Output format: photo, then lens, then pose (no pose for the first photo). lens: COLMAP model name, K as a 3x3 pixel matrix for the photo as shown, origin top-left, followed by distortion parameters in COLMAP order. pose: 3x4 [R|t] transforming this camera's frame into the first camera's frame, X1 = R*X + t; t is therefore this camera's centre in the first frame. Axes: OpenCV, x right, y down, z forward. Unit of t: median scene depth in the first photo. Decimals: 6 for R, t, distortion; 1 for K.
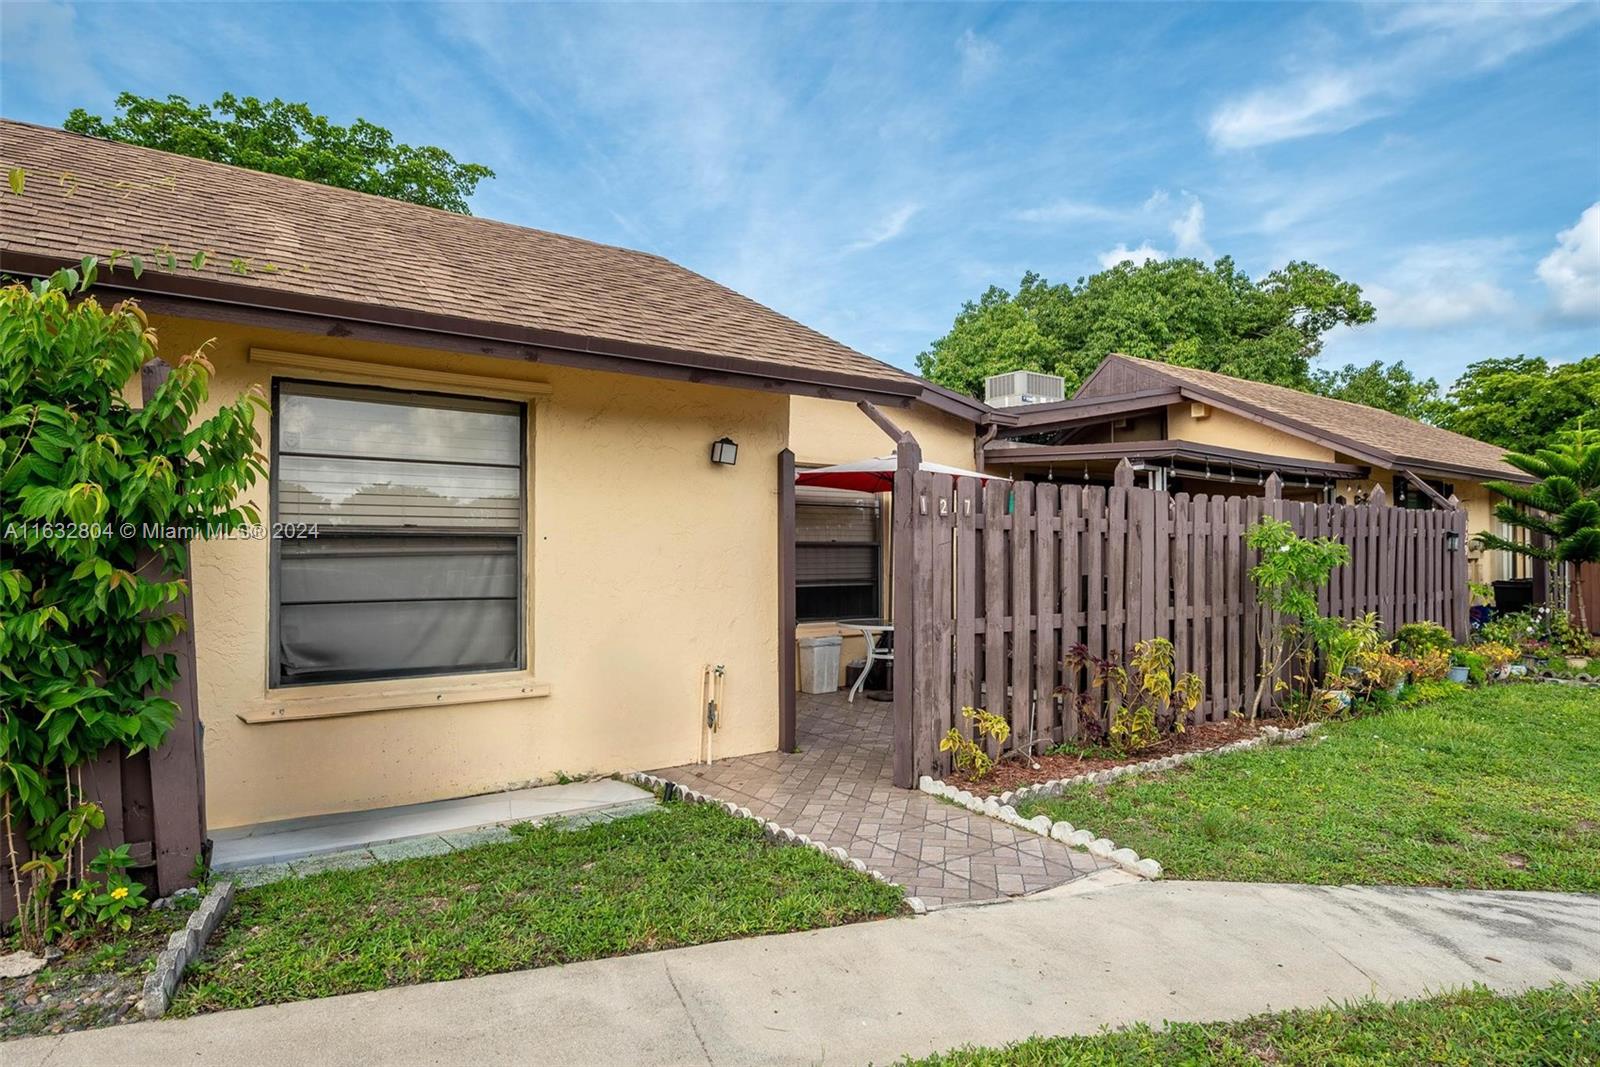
lens RADIAL K [[918.8, 0, 800.1], [0, 918.8, 568.1], [0, 0, 1]] dist [-0.006444, -0.000697]
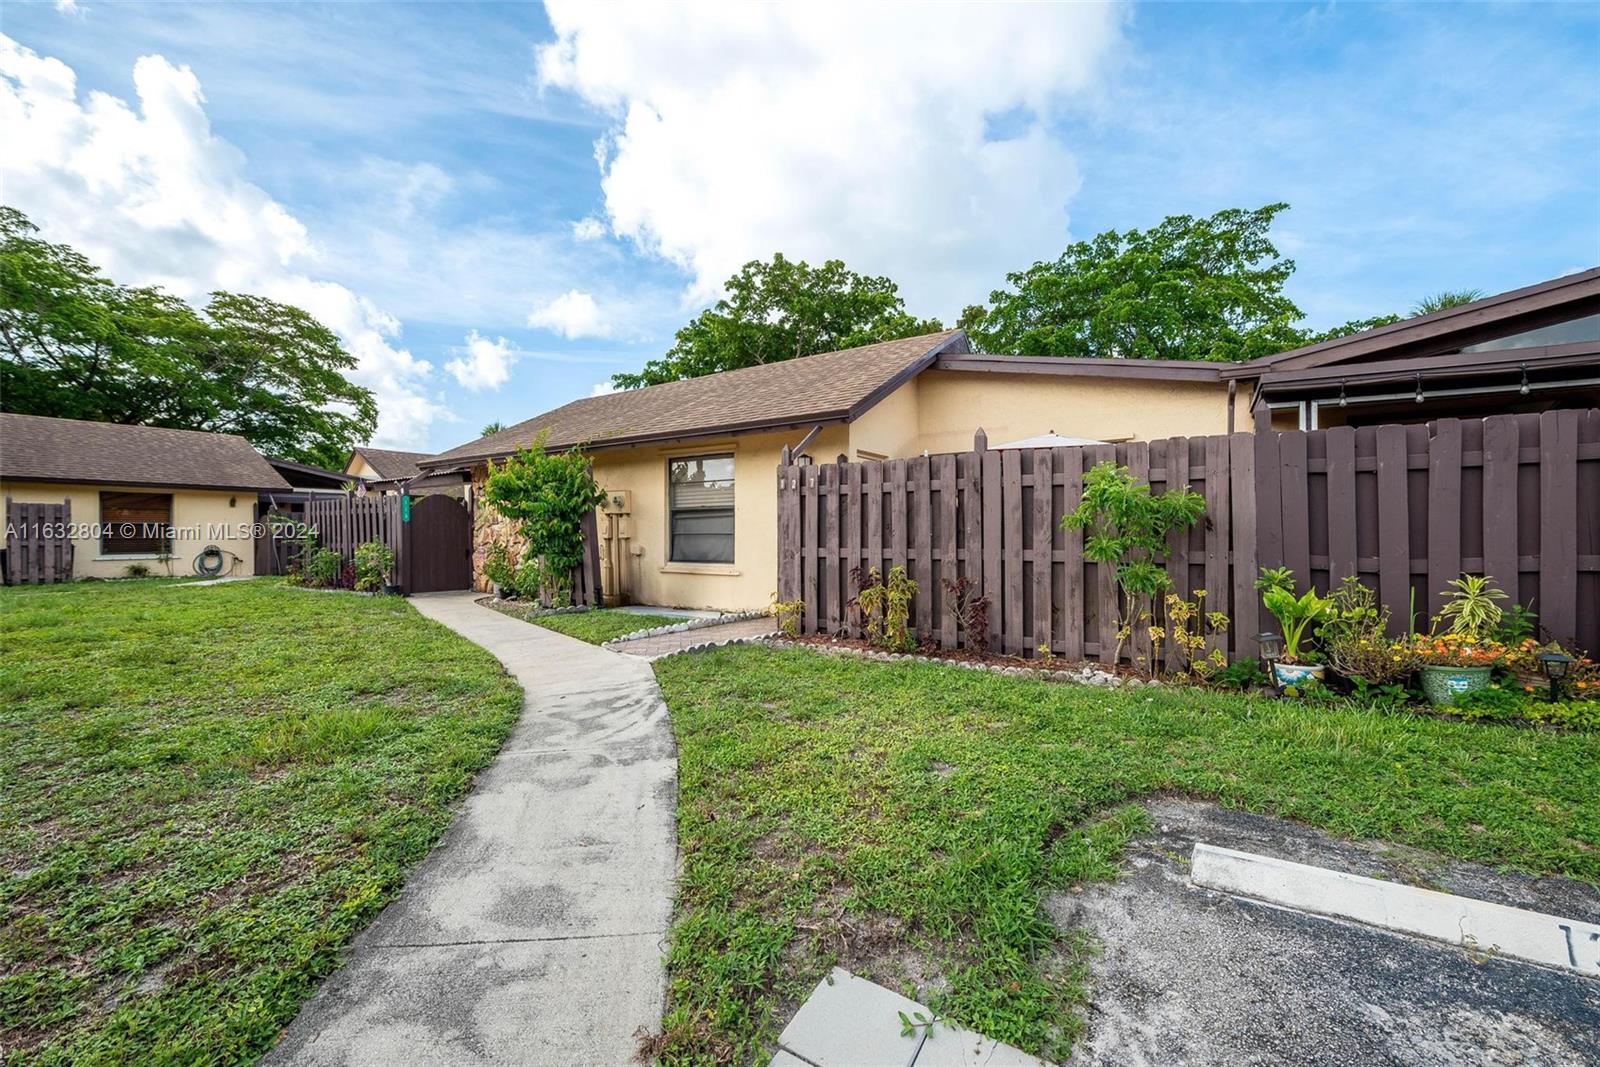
lens RADIAL K [[643.5, 0, 808.9], [0, 643.5, 549.3], [0, 0, 1]] dist [-0.003262, -0.000222]
pose [[0.361802, 0.024740, -0.931927, 1.026665], [-0.003264, 0.999675, 0.025271, 0.021601], [0.932249, -0.006101, 0.361765, 0.437462]]
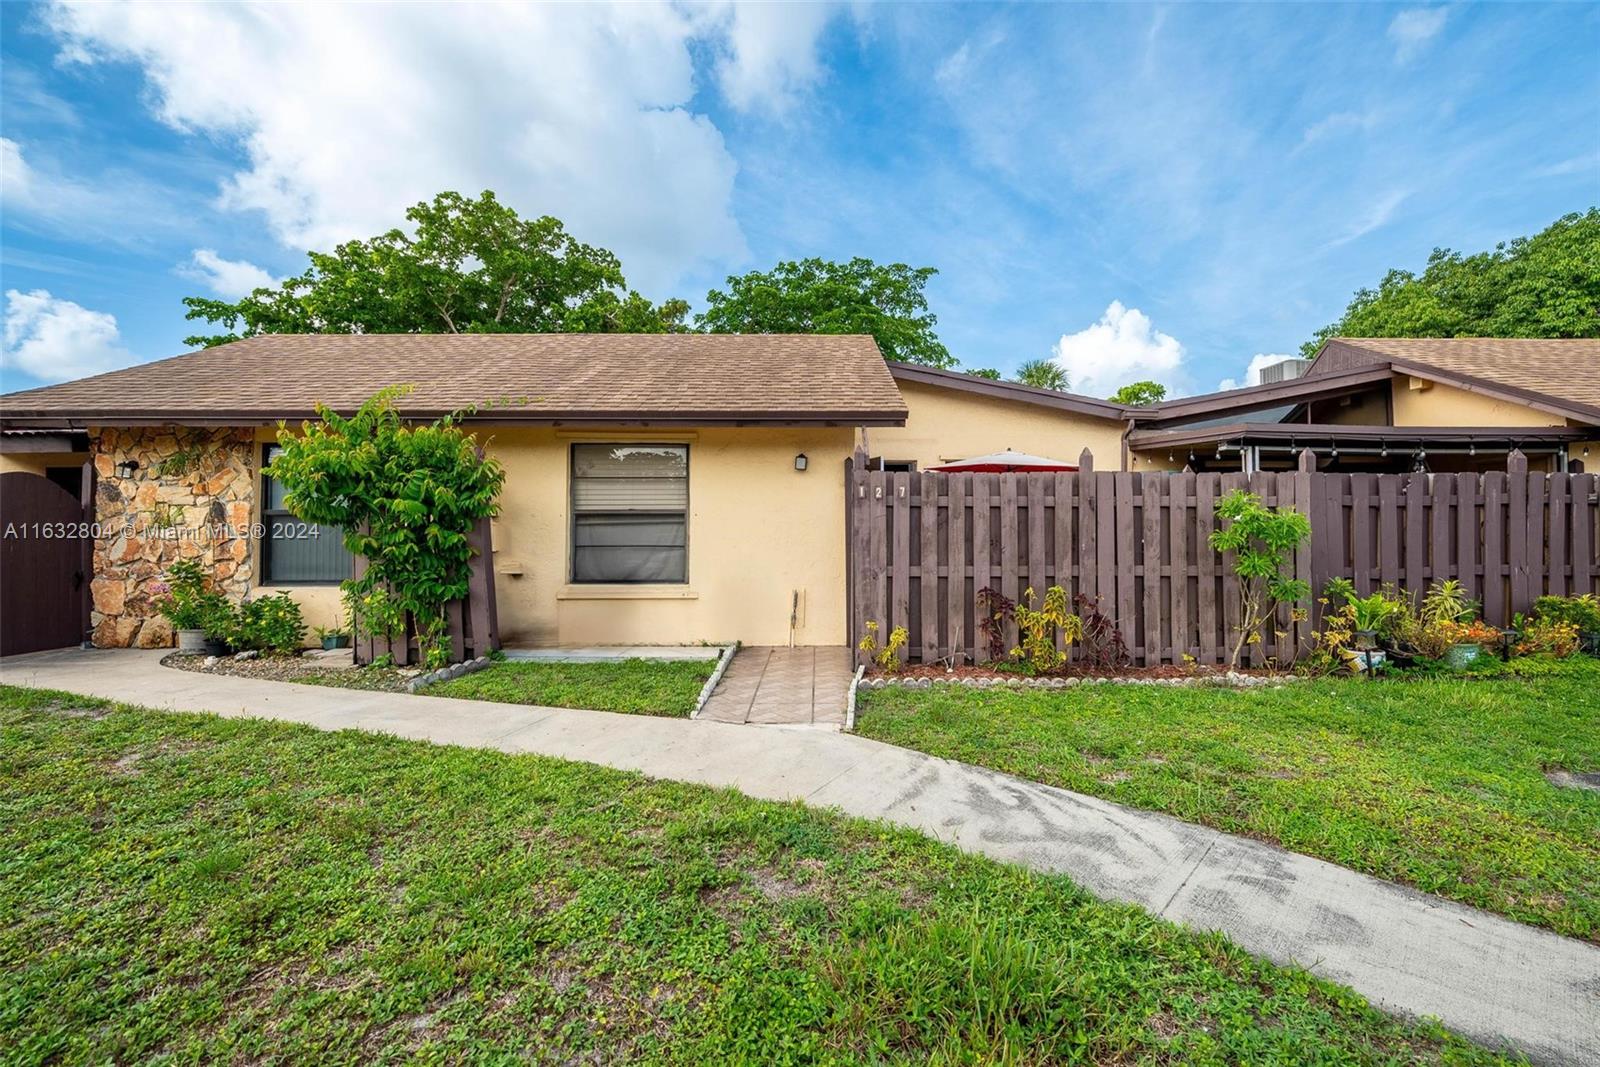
lens RADIAL K [[652.9, 0, 822.2], [0, 652.9, 530.7], [0, 0, 1]] dist [-0.009013, -0.000613]
pose [[0.822167, 0.005398, -0.569221, 0.536588], [-0.006224, 0.999981, 0.000493, -0.002034], [0.569213, 0.003138, 0.822184, 0.035506]]
